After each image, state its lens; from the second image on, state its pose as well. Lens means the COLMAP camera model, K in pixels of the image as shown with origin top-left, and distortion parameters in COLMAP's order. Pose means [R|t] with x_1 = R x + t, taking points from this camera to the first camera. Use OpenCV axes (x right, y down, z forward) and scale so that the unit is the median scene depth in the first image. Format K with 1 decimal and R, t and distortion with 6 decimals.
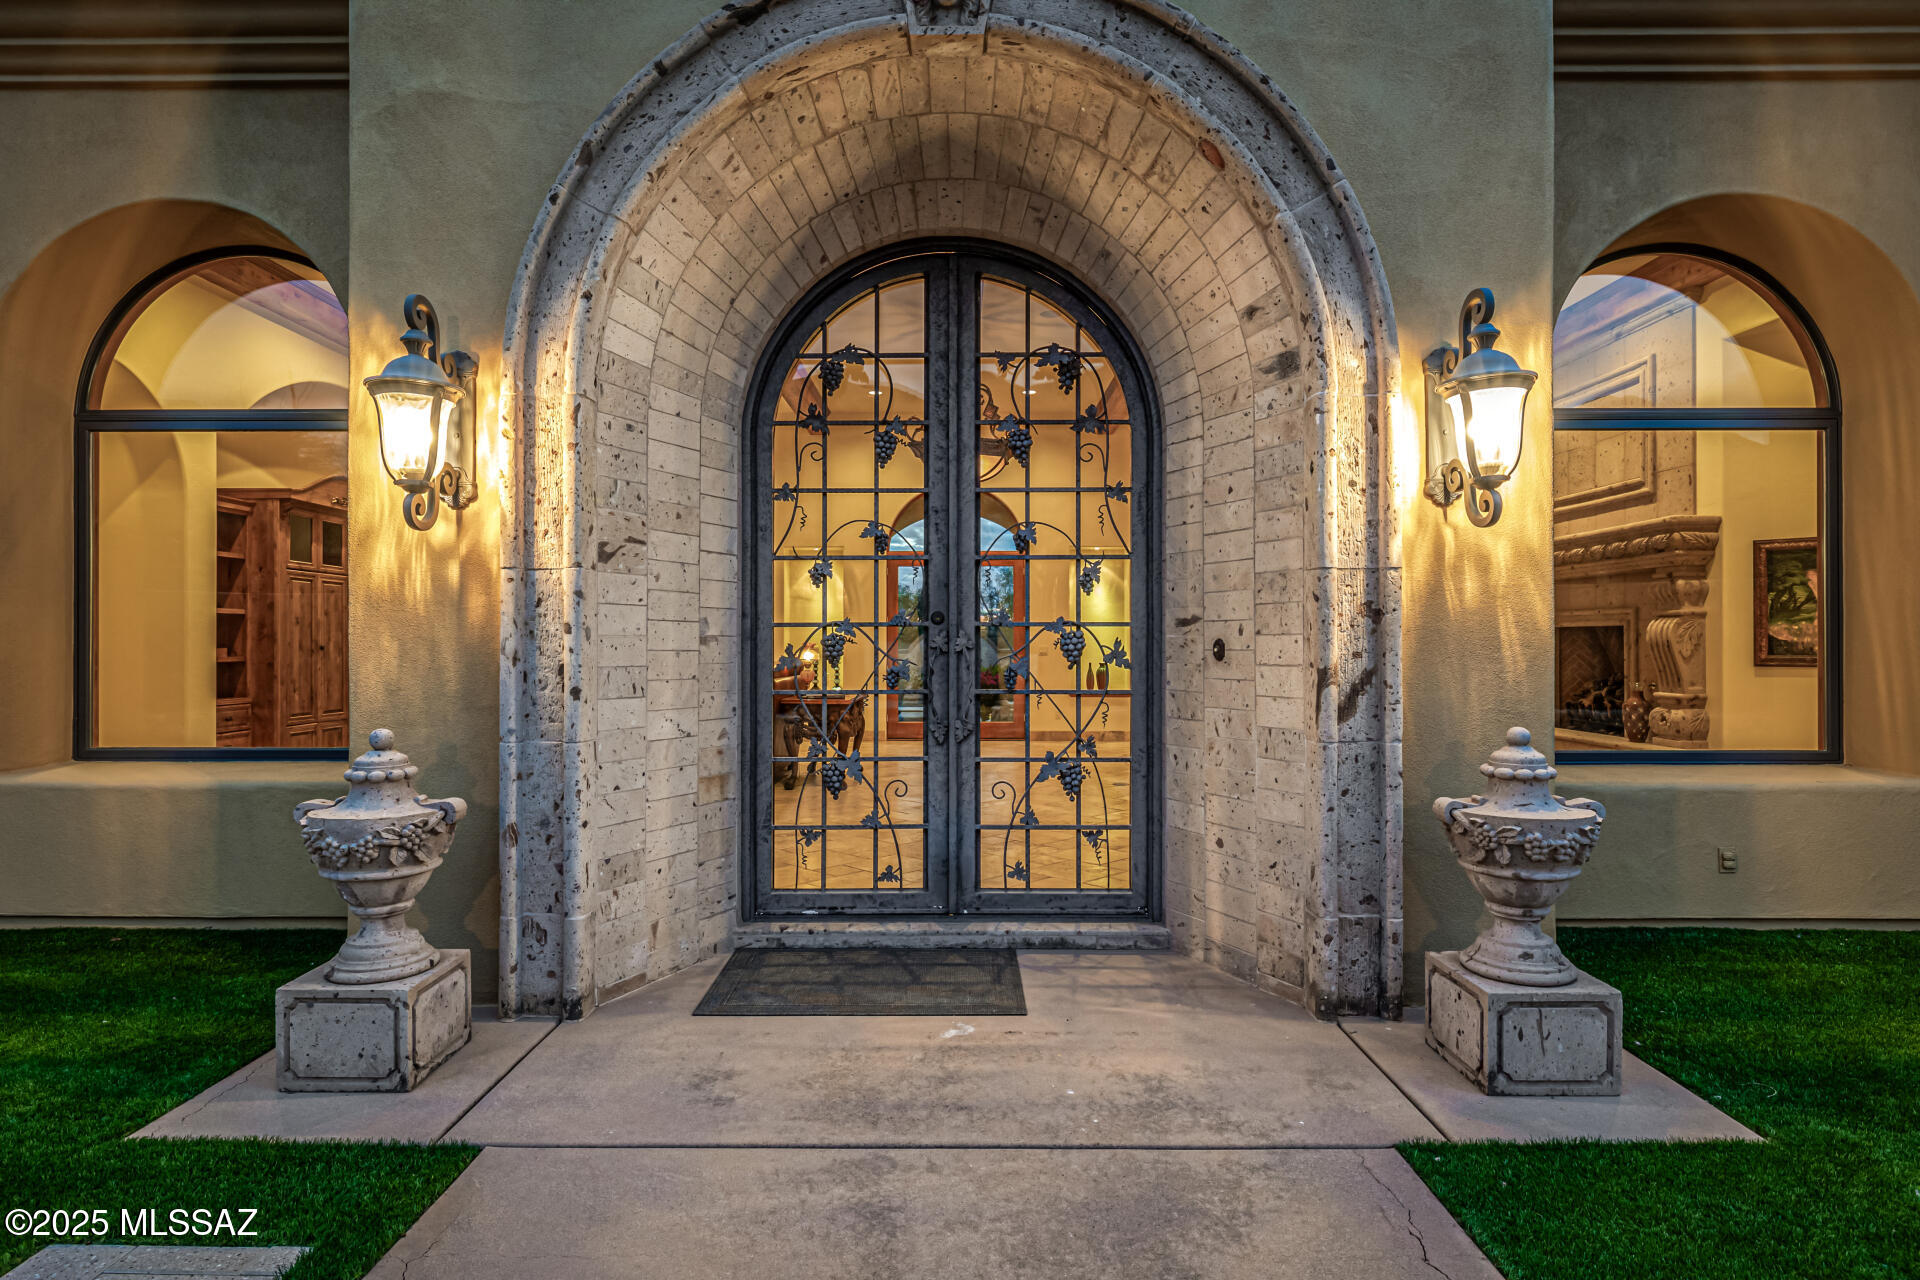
lens RADIAL K [[1058.0, 0, 960.0], [0, 1058.0, 640.0], [0, 0, 1]] dist [-0.000012, -0.000038]
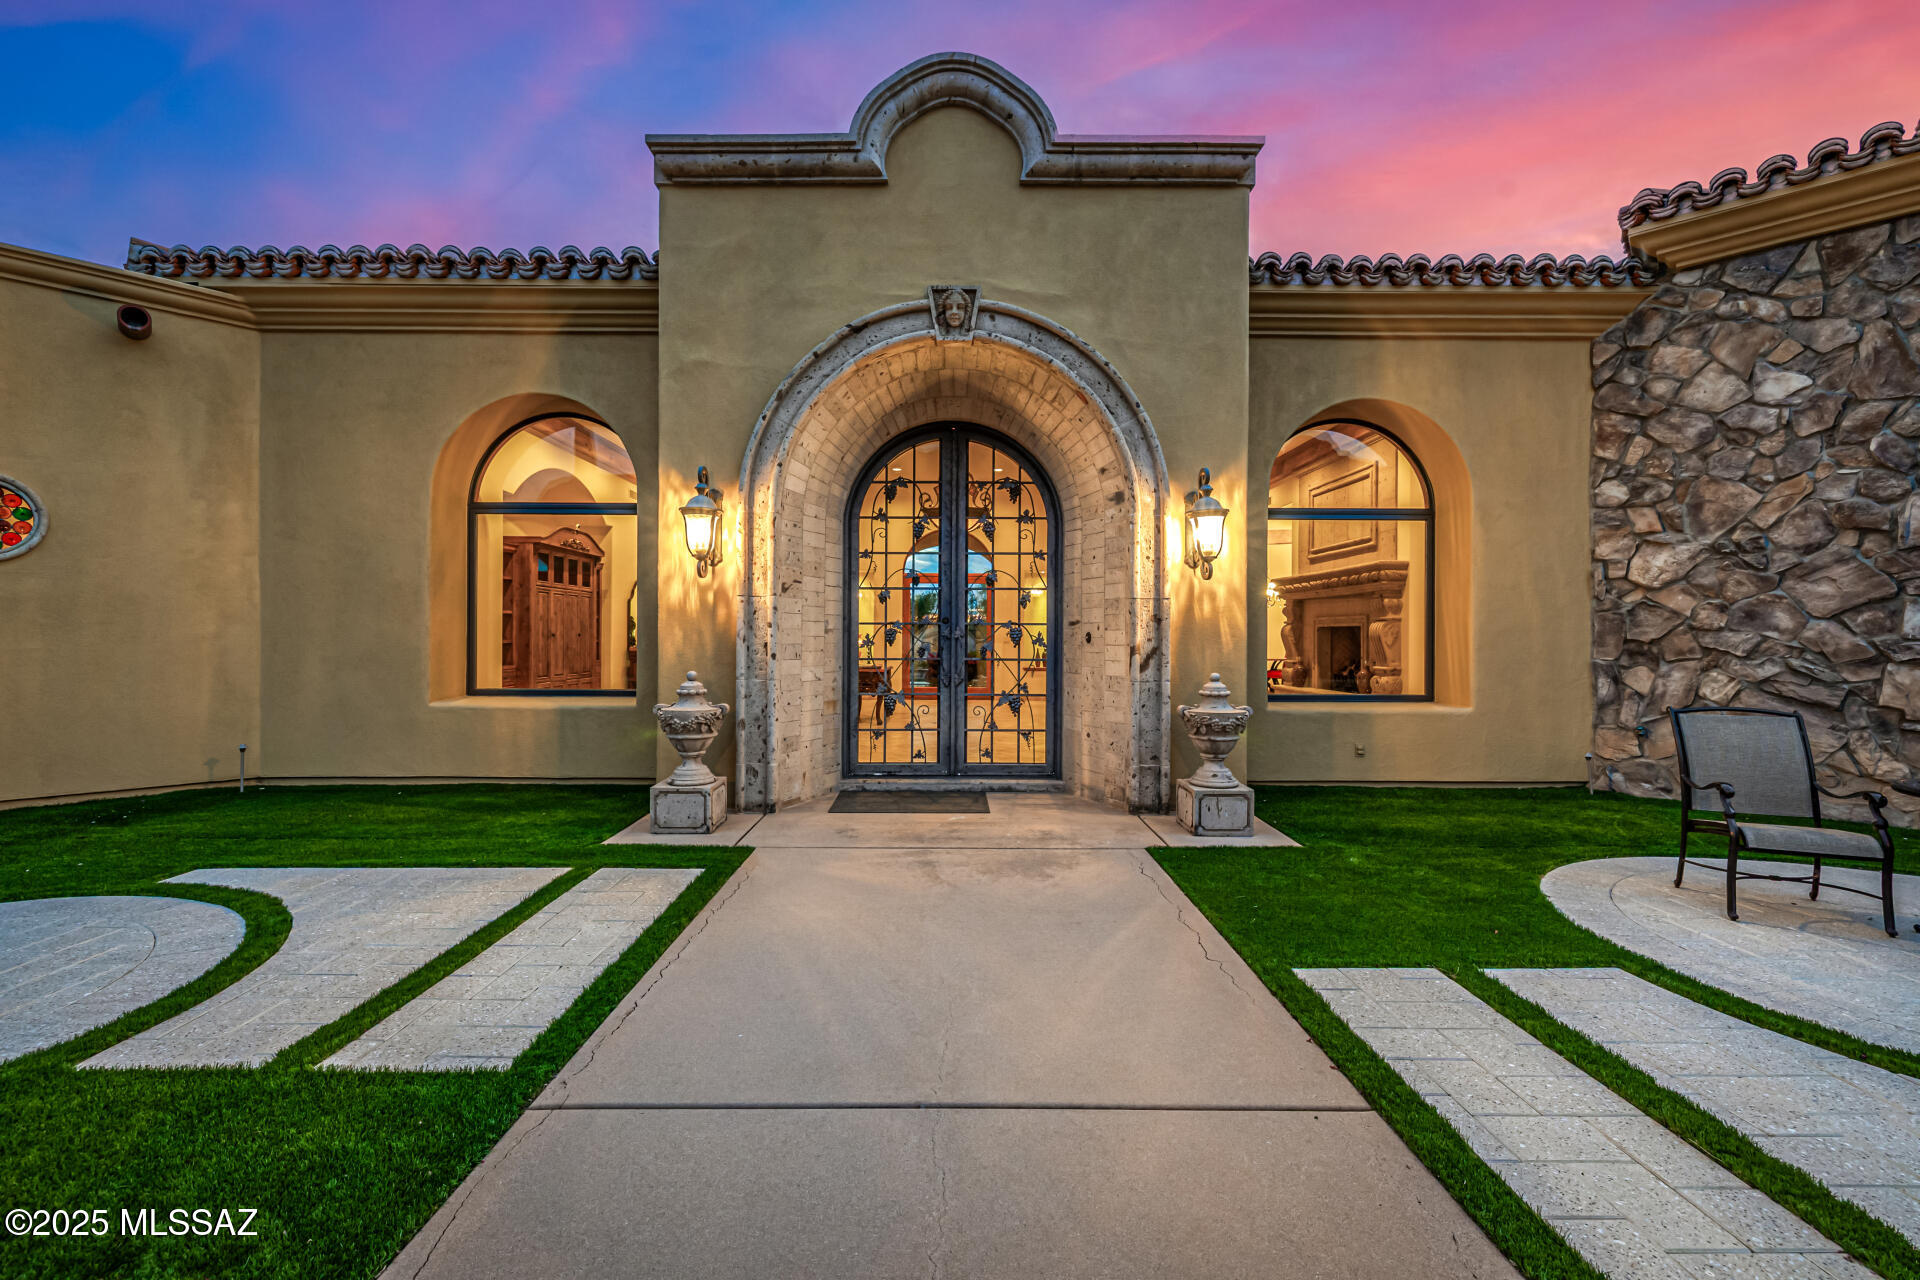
lens RADIAL K [[815.6, 0, 960.0], [0, 815.6, 640.0], [0, 0, 1]] dist [0.002588, 0.000186]
pose [[0.999857, 0.005679, 0.015941, -0.020952], [-0.005809, 0.999950, 0.008123, 0.002888], [-0.015894, -0.008214, 0.999840, -0.545038]]
